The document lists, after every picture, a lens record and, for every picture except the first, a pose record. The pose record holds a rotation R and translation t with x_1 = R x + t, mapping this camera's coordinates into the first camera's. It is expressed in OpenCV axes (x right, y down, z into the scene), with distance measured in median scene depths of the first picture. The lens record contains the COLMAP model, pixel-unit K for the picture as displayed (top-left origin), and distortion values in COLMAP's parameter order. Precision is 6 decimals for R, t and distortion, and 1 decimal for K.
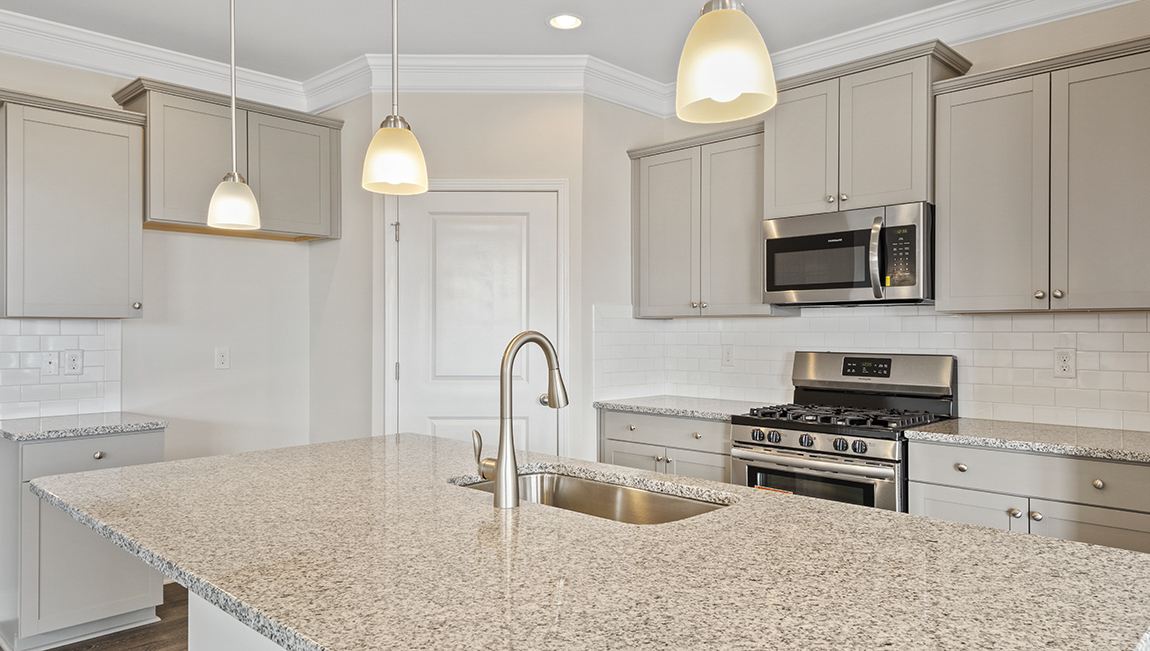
lens RADIAL K [[770.1, 0, 575.0], [0, 770.1, 325.5], [0, 0, 1]] dist [0.074411, -0.001248]
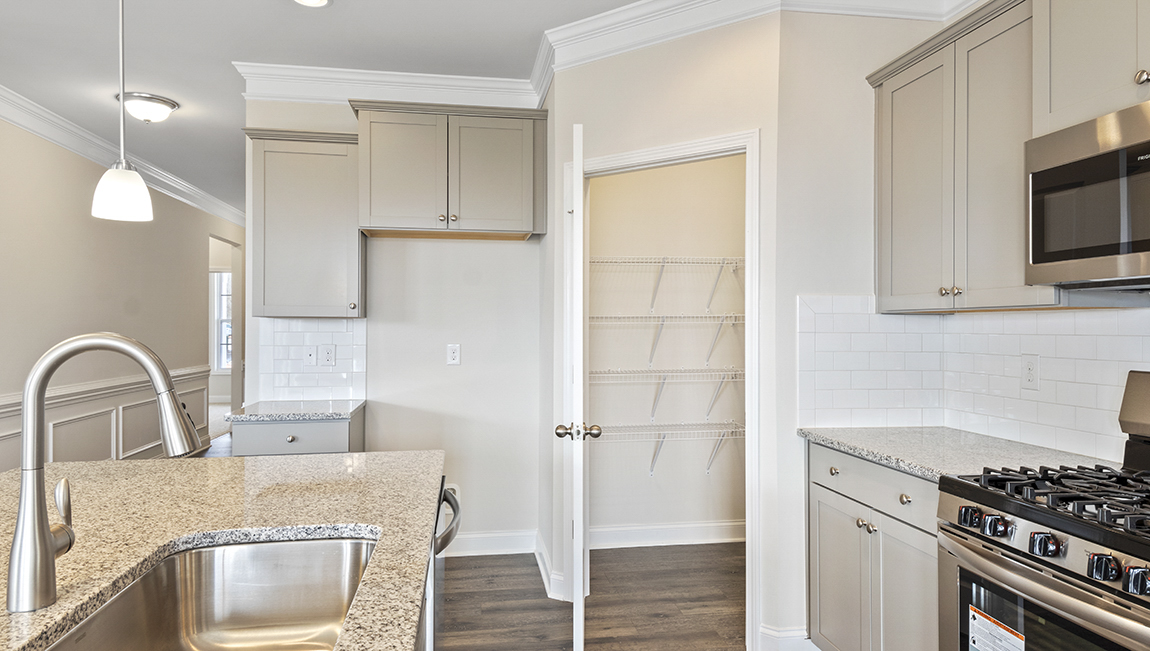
lens RADIAL K [[713.0, 0, 575.0], [0, 713.0, 325.5], [0, 0, 1]] dist [0.031062, -0.000388]
pose [[0.798380, 0.000634, -0.602153, 0.295099], [0.000860, 0.999997, 0.002193, -0.000079], [0.602153, -0.002269, 0.798378, 0.369079]]
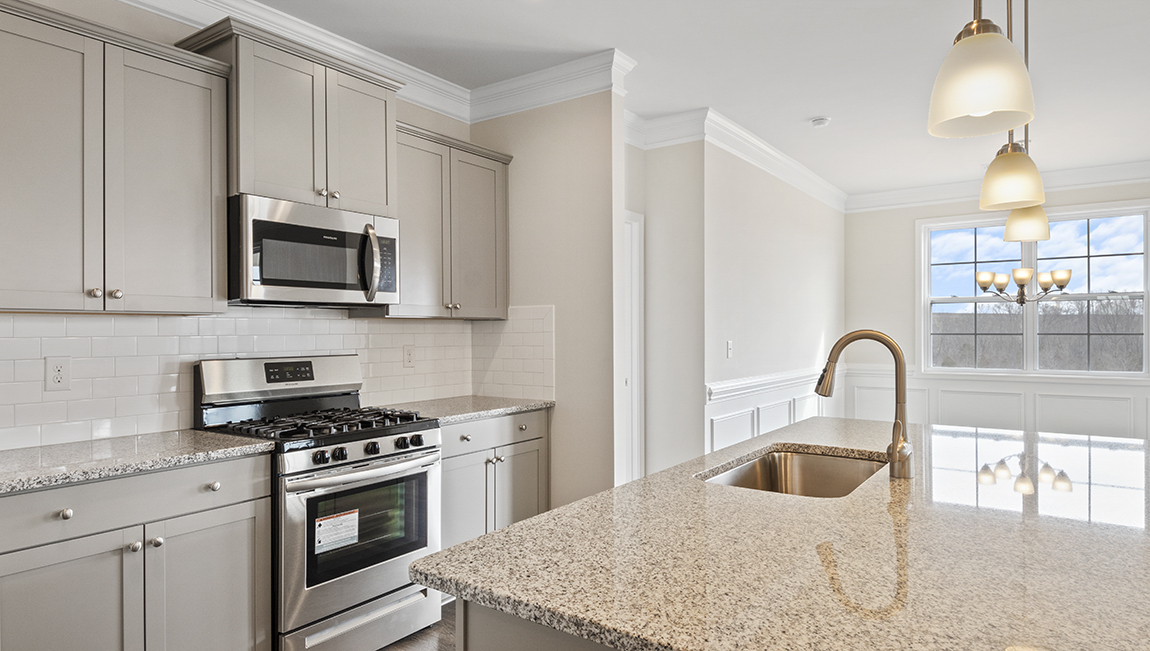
lens RADIAL K [[683.0, 0, 575.0], [0, 683.0, 325.5], [0, 0, 1]] dist [0.024584, -0.000832]
pose [[-0.161832, 0.009692, 0.986771, -0.497693], [0.000093, 0.999952, -0.009806, 0.005360], [-0.986818, -0.001496, -0.161825, 0.777537]]
